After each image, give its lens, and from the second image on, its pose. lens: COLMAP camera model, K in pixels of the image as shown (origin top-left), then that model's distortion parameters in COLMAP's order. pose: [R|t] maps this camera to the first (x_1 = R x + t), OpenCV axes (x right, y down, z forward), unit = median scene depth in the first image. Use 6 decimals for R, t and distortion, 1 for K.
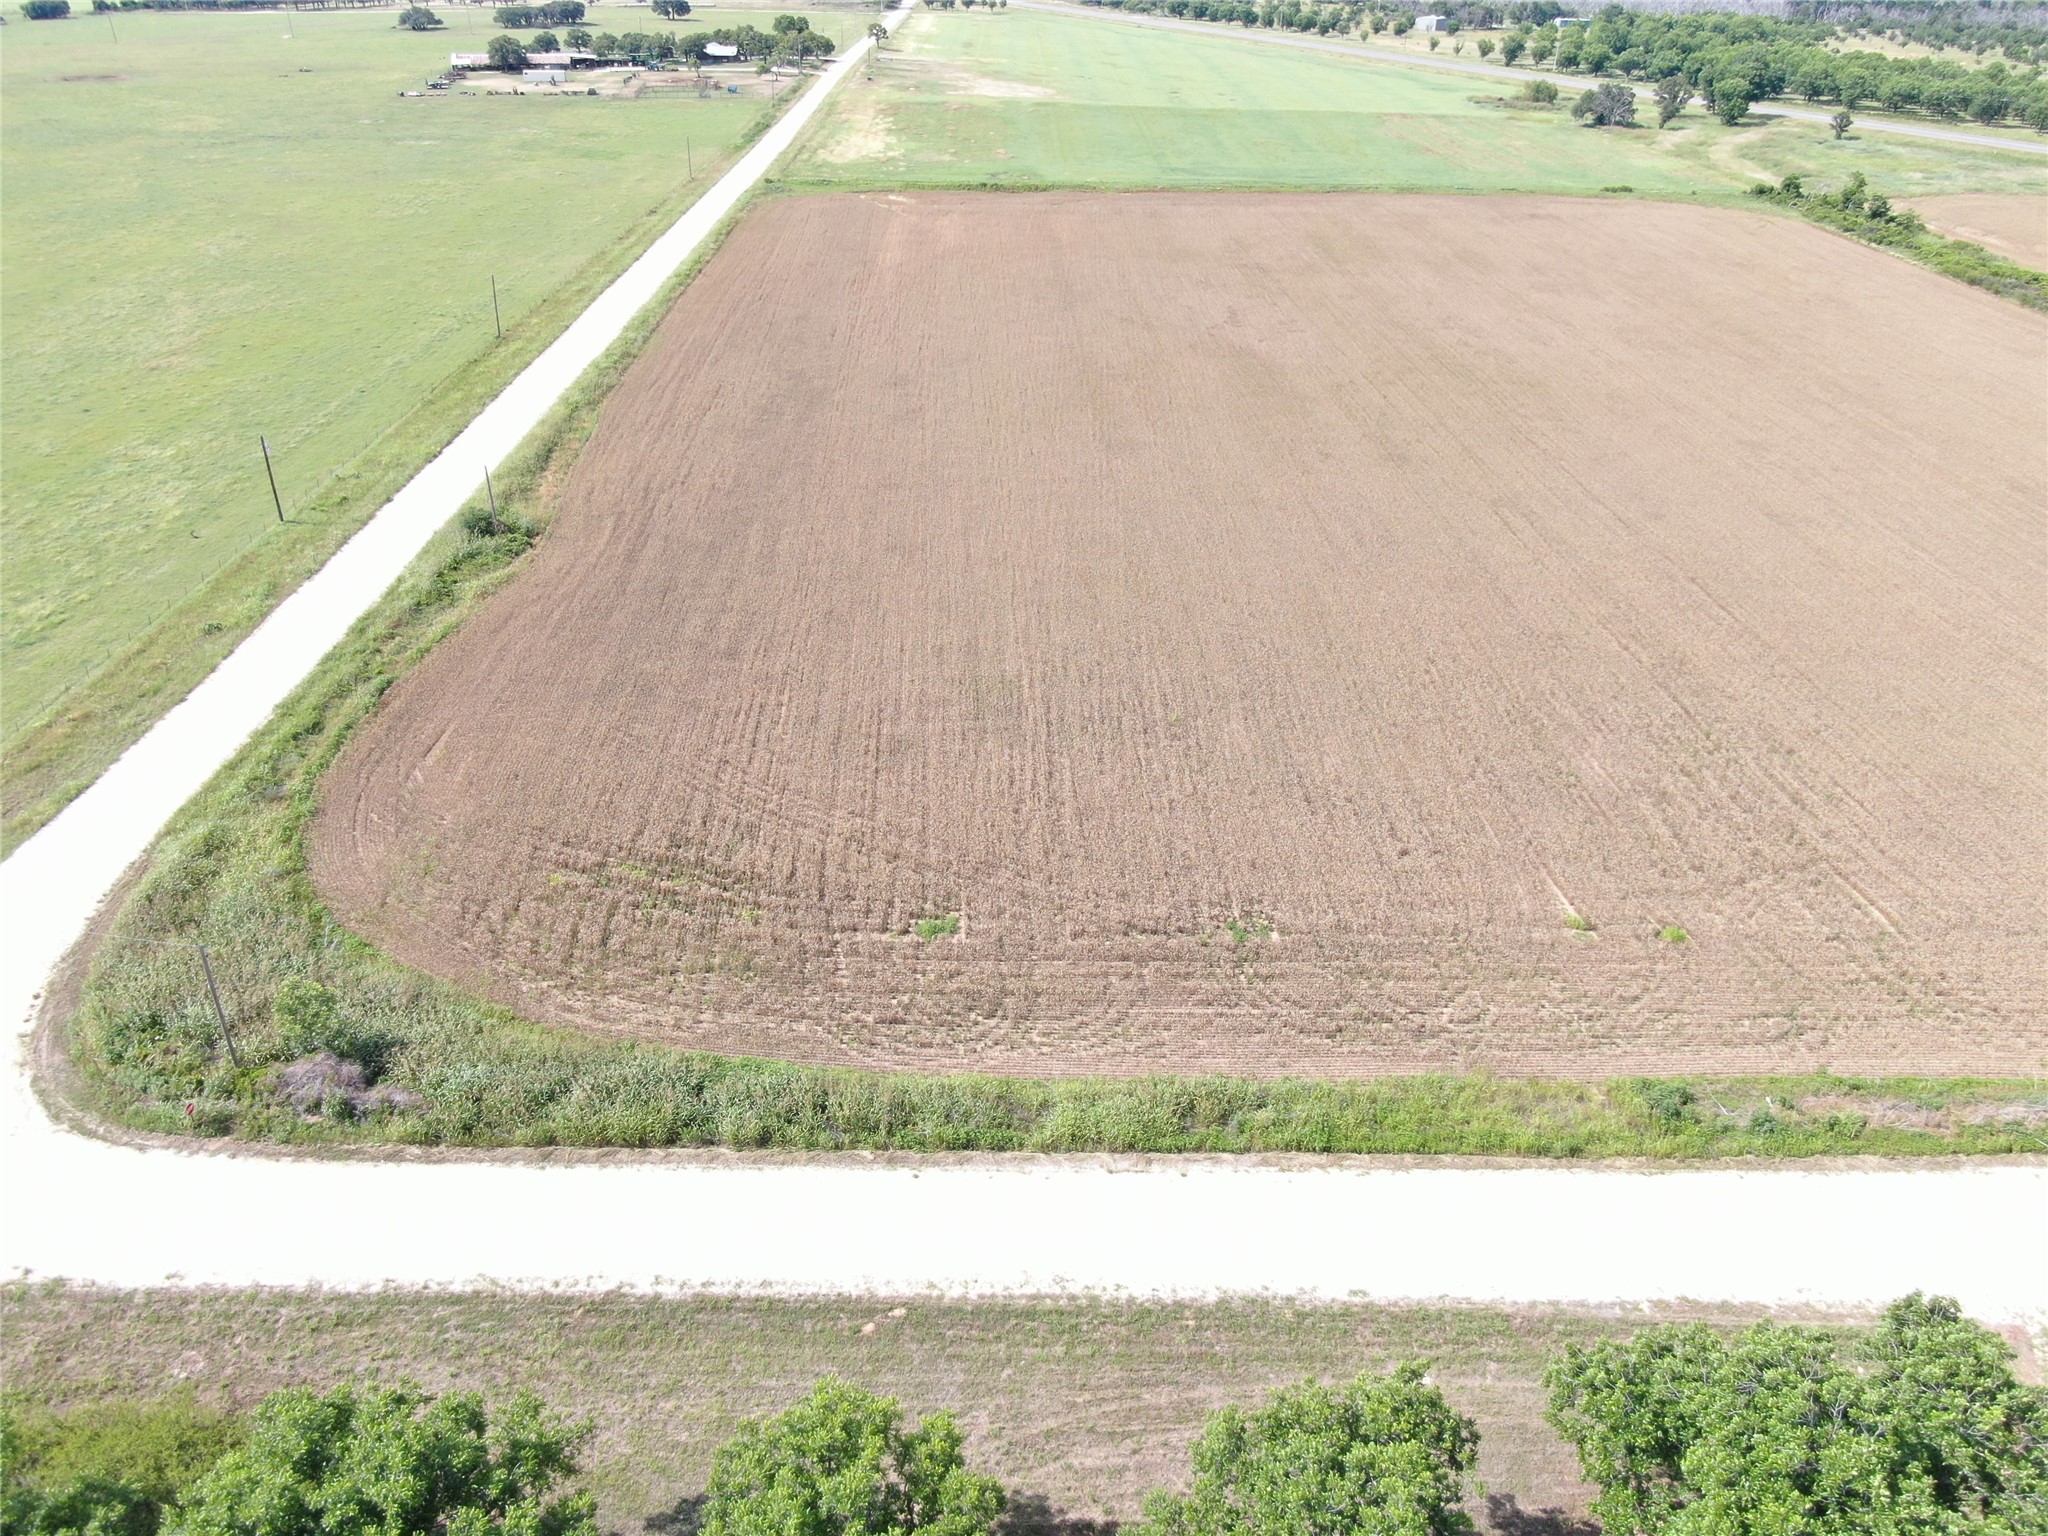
lens RADIAL K [[1489.0, 0, 1016.3], [0, 1489.0, 743.1], [0, 0, 1]] dist [-0.020457, 0.001412]
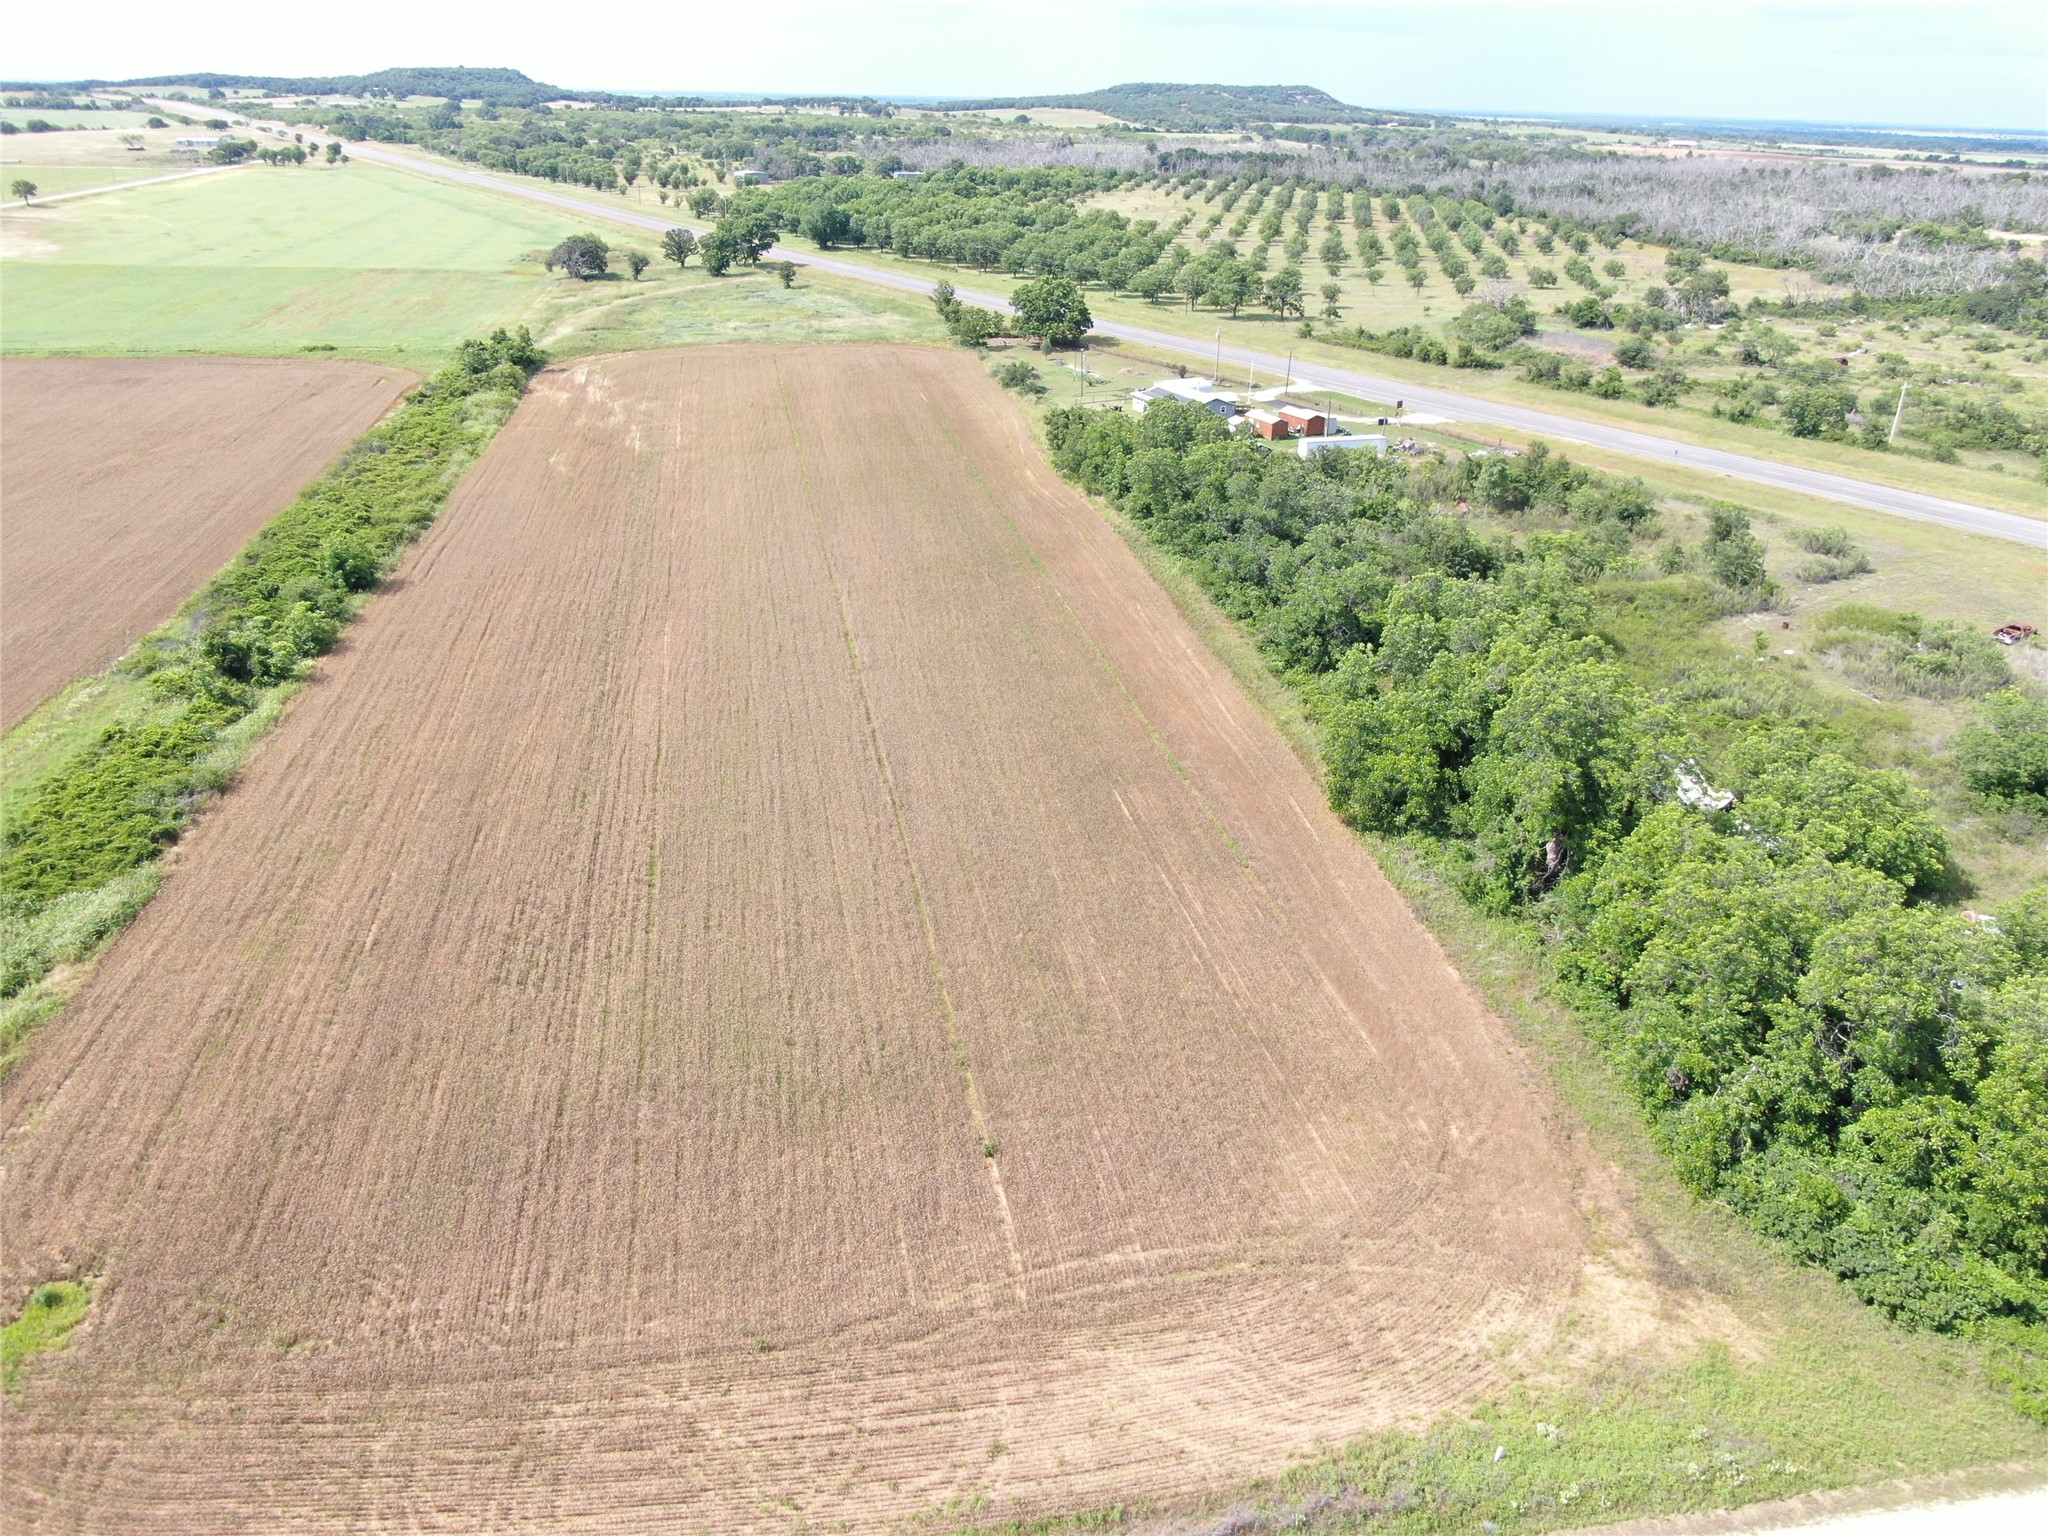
lens RADIAL K [[1479.2, 0, 1016.7], [0, 1479.2, 769.6], [0, 0, 1]] dist [-0.018198, 0.004655]
pose [[0.988040, -0.054853, 0.144110, 0.494740], [0.065072, 0.995617, -0.067178, -0.013850], [-0.139794, 0.075752, 0.987279, 0.032004]]
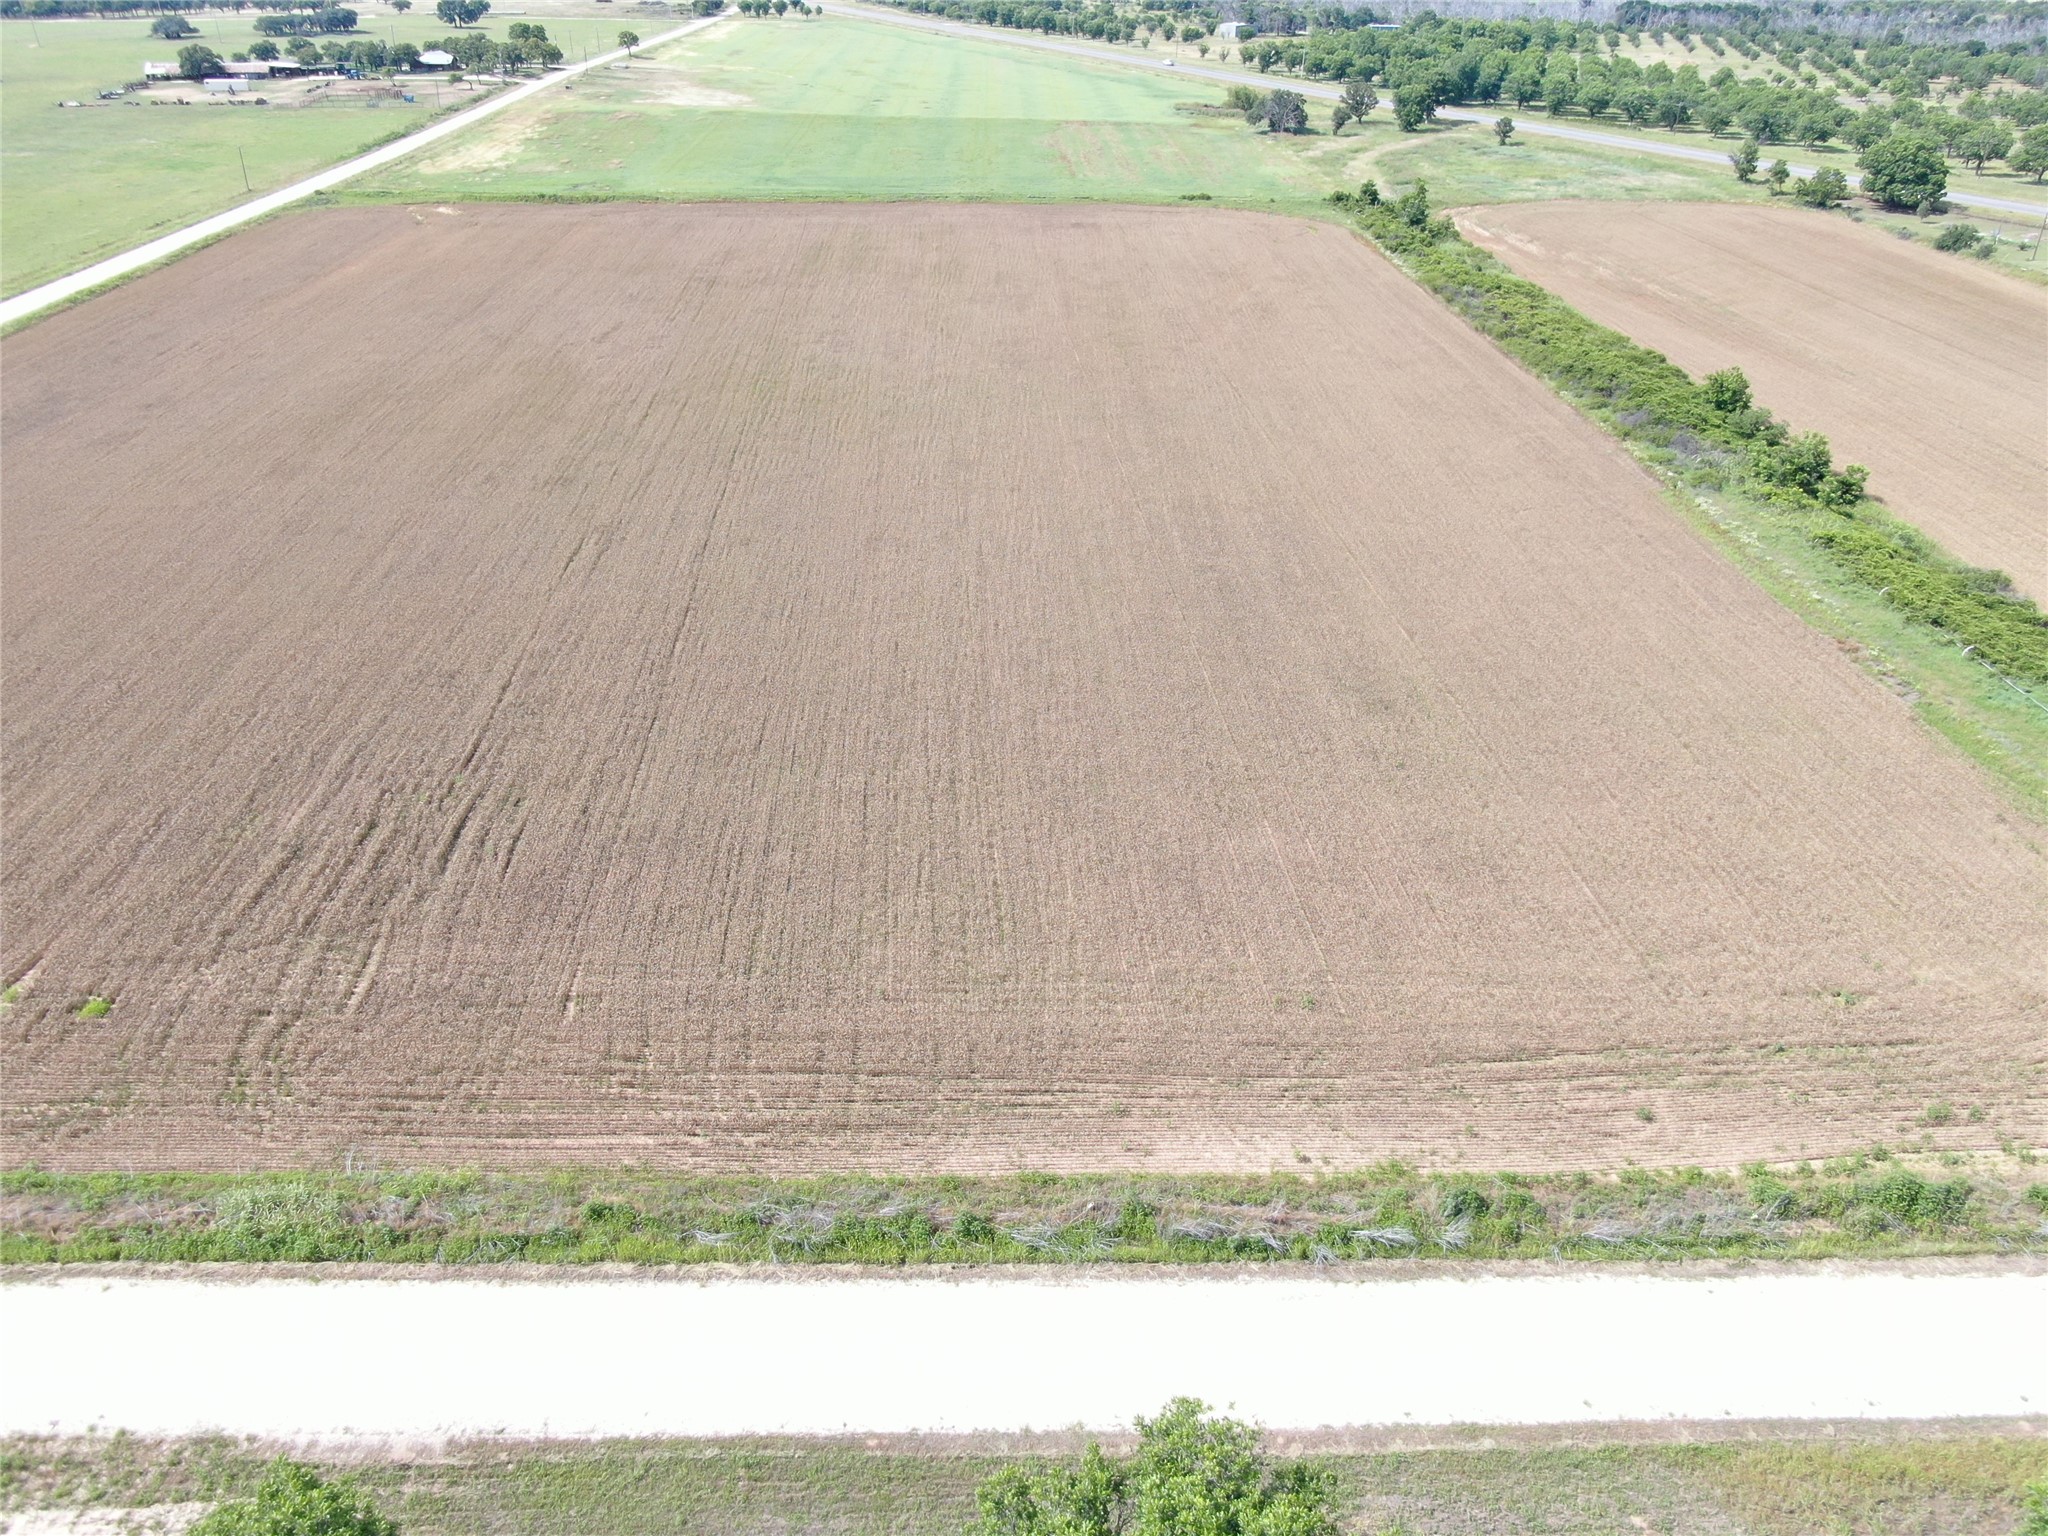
lens RADIAL K [[1479.2, 0, 1016.7], [0, 1479.2, 769.6], [0, 0, 1]] dist [-0.018198, 0.004655]
pose [[0.999834, -0.007643, 0.016511, 0.191850], [0.007443, 0.999899, 0.012122, -0.005444], [-0.016602, -0.011997, 0.999790, 0.014100]]
